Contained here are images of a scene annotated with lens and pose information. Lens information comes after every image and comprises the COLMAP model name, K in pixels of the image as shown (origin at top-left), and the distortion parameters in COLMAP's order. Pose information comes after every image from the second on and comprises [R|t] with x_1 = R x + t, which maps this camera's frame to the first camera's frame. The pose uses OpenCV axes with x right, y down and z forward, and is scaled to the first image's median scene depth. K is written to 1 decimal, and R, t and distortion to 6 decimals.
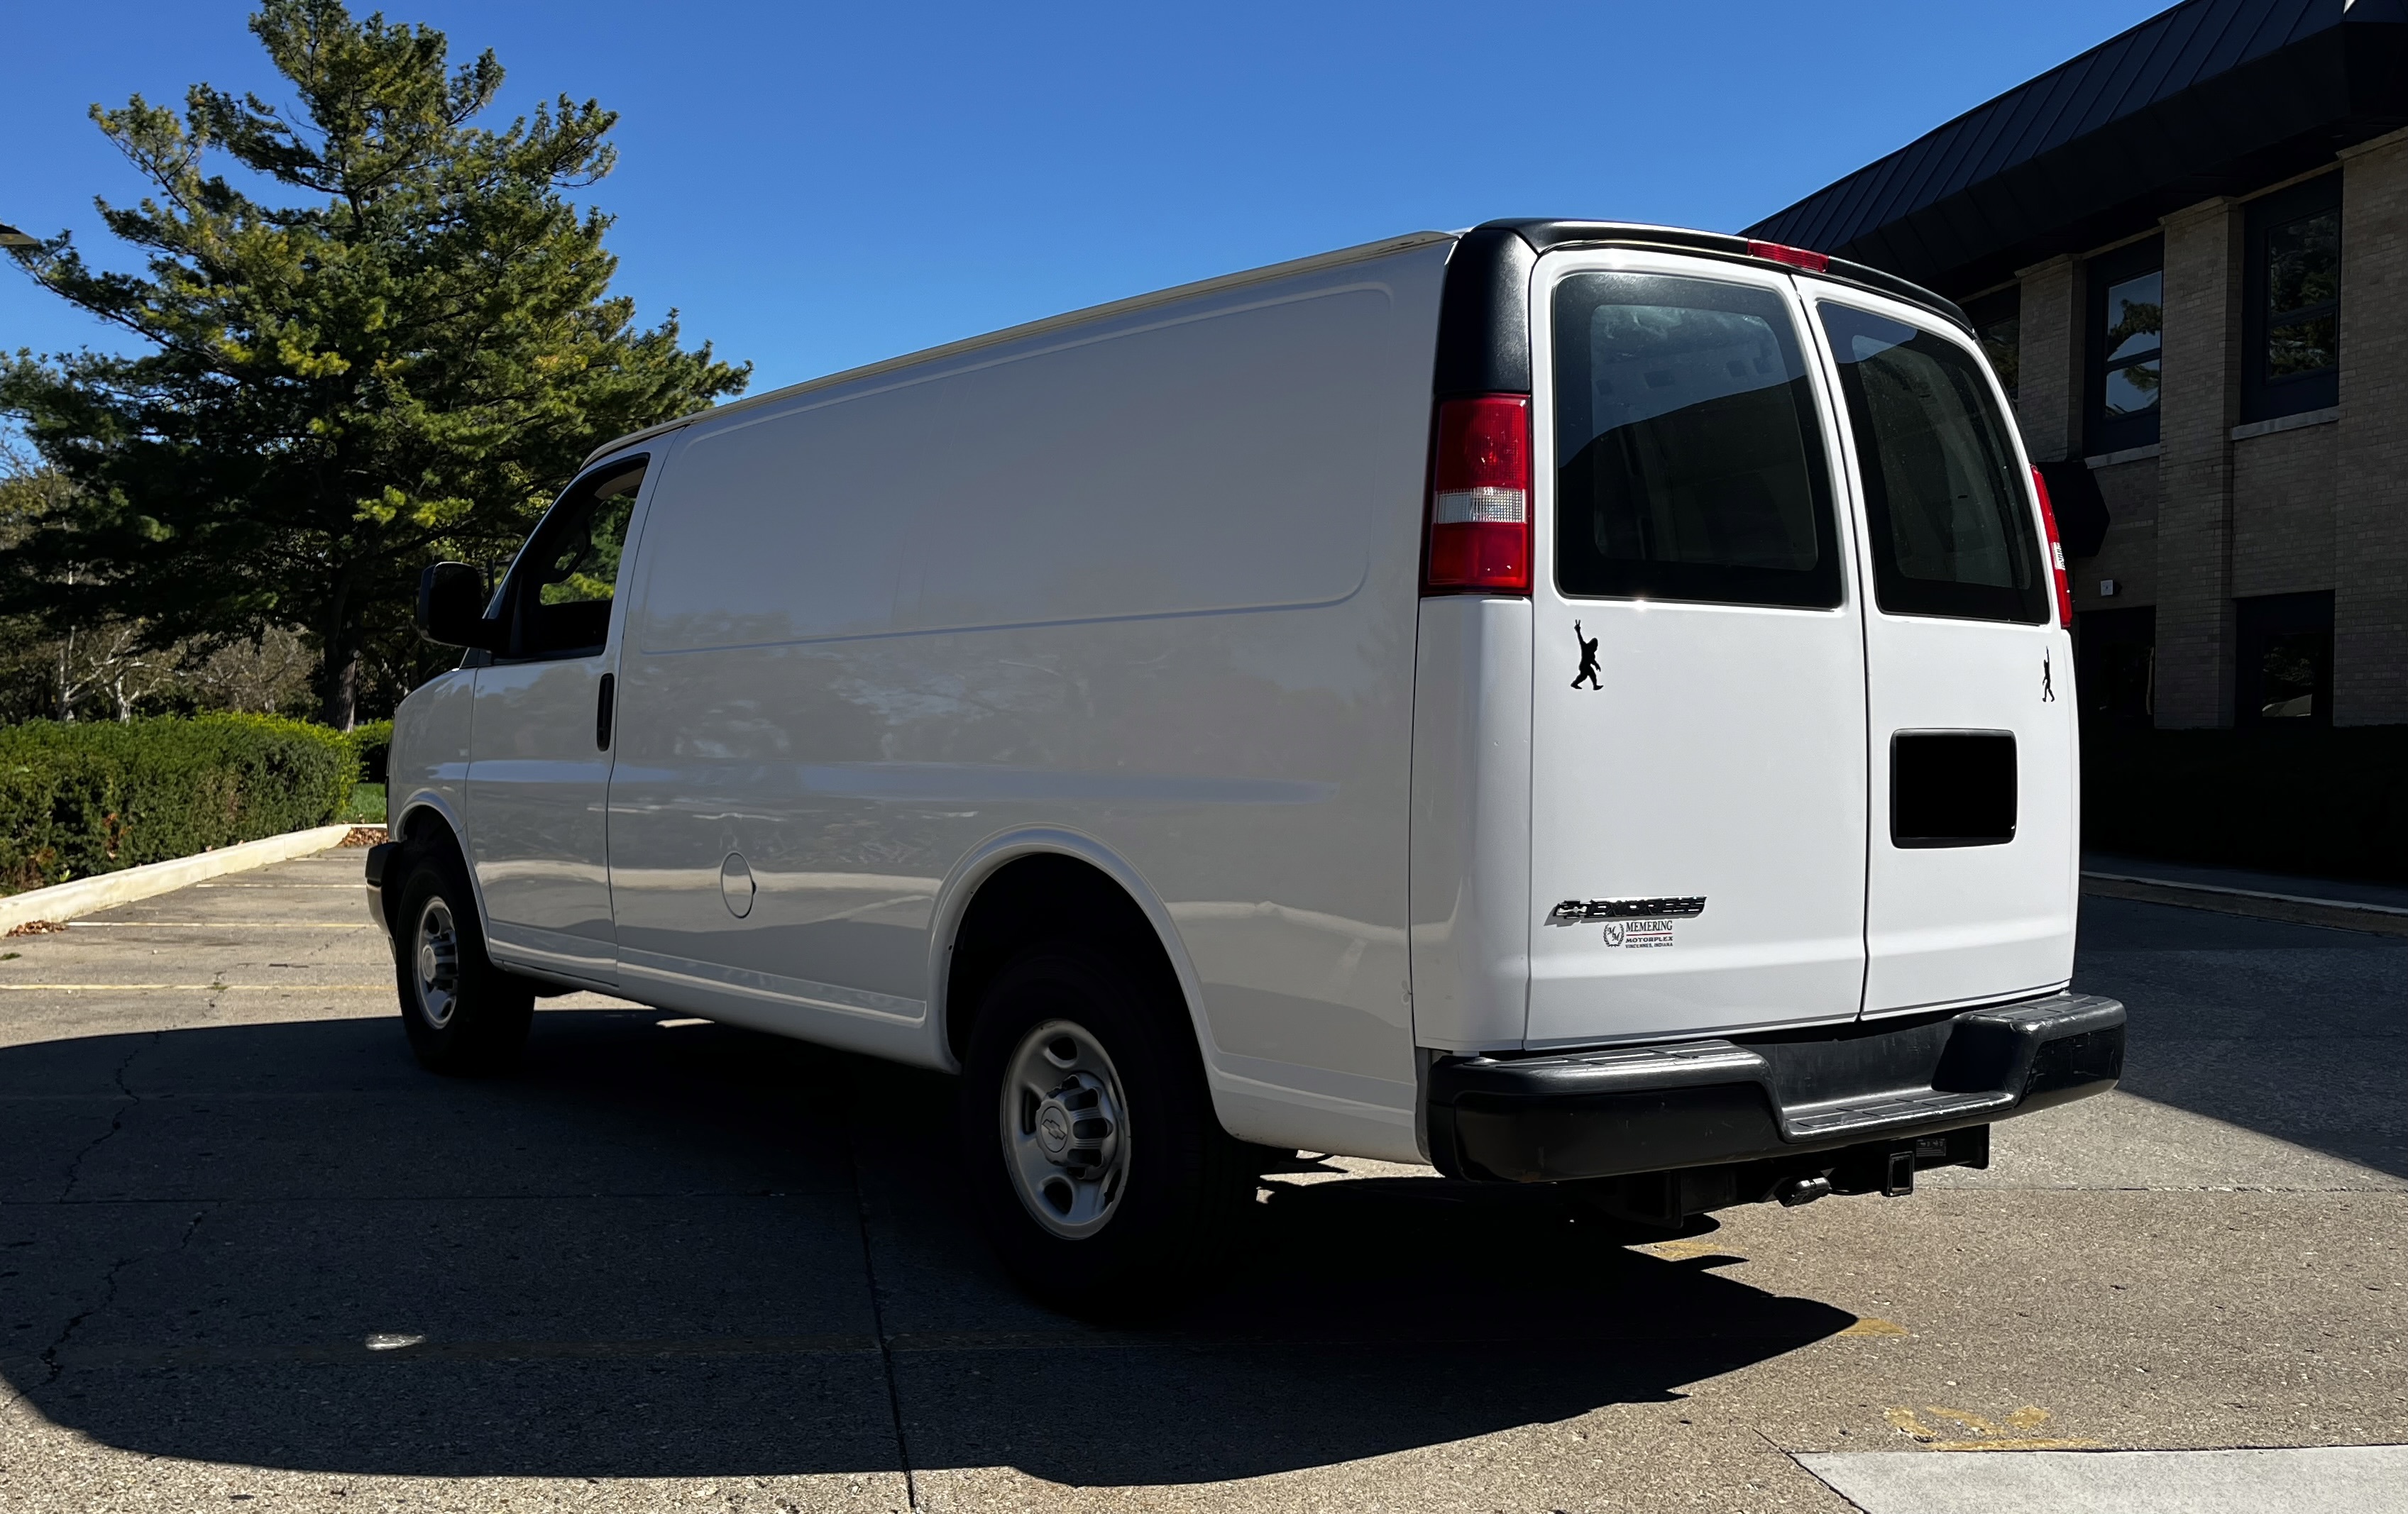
lens RADIAL K [[2189.6, 0, 1204.0], [0, 2189.6, 757.0], [0, 0, 1]] dist [0.015475, 0.009769]
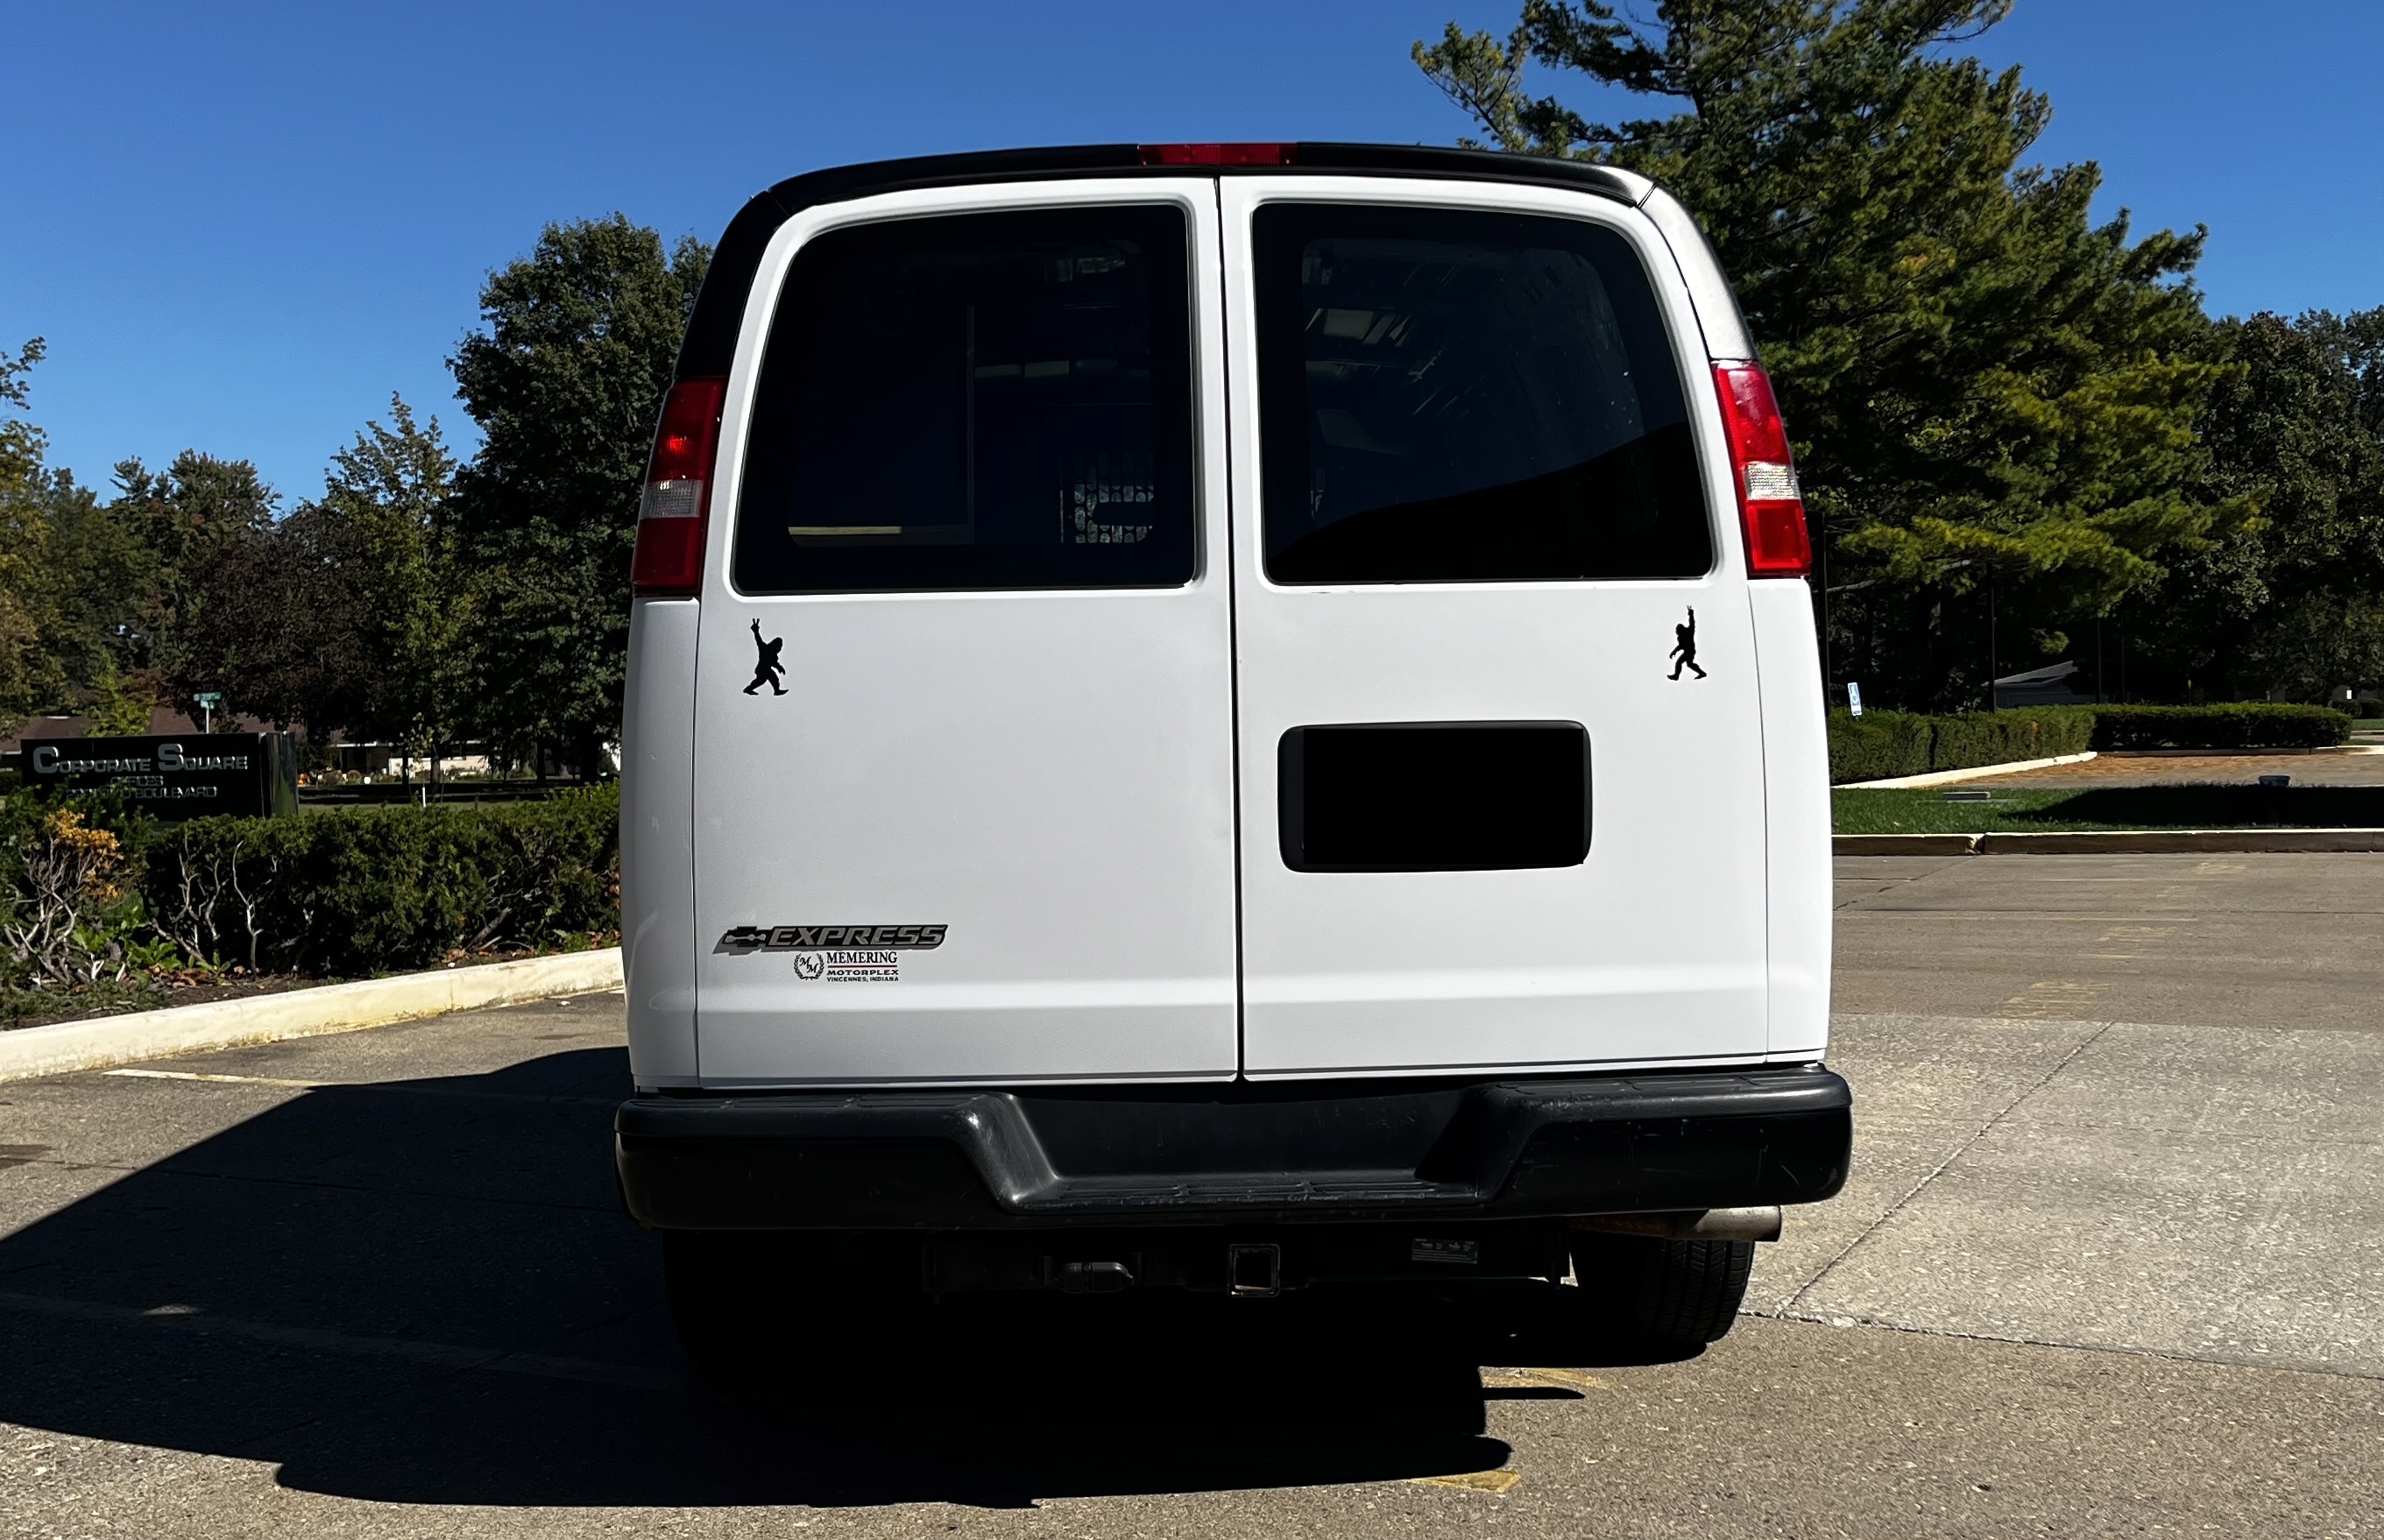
lens RADIAL K [[2690.3, 0, 1192.0], [0, 2690.3, 770.0], [0, 0, 1]] dist [0.076037, -0.029981]
pose [[0.835042, -0.013616, -0.550017, 0.809626], [0.018913, 0.999813, 0.003964, -0.000697], [0.549861, -0.013712, 0.835144, 0.142259]]
